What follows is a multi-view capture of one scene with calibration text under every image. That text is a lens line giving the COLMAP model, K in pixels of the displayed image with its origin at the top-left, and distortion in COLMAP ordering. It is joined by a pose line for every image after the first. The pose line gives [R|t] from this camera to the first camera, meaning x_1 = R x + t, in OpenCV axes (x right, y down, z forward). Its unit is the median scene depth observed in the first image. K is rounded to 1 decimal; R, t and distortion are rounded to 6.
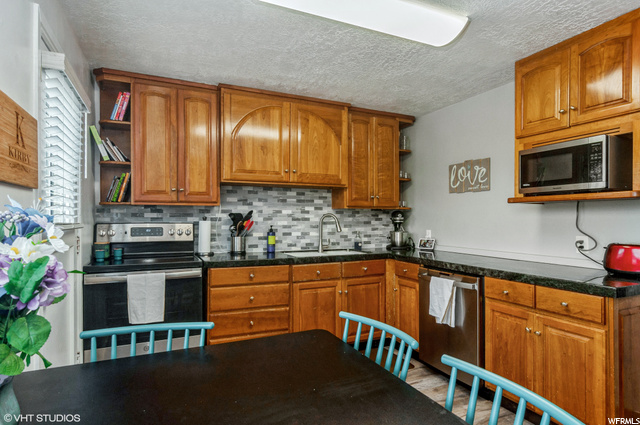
lens RADIAL K [[357.5, 0, 320.0], [0, 357.5, 212.5], [0, 0, 1]] dist [-0.003661, -0.000841]
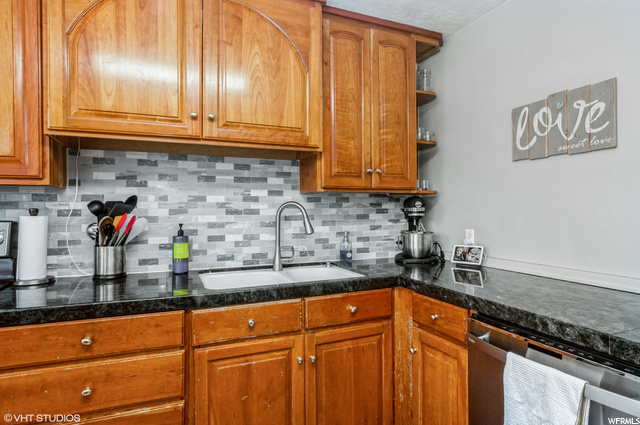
lens RADIAL K [[357.5, 0, 320.0], [0, 357.5, 212.5], [0, 0, 1]] dist [-0.003661, -0.000841]
pose [[0.999701, -0.006337, -0.023629, 0.084863], [0.006833, 0.999757, 0.020956, 0.009305], [0.023491, -0.021111, 0.999501, 0.453197]]
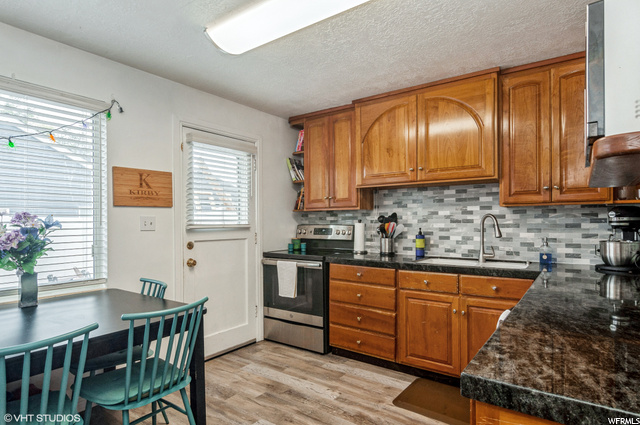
lens RADIAL K [[357.5, 0, 320.0], [0, 357.5, 212.5], [0, 0, 1]] dist [-0.003661, -0.000841]
pose [[0.494271, -0.025955, -0.868920, 0.538636], [0.019275, 0.999636, -0.018895, 0.008176], [0.869094, -0.007410, 0.494591, 0.295905]]
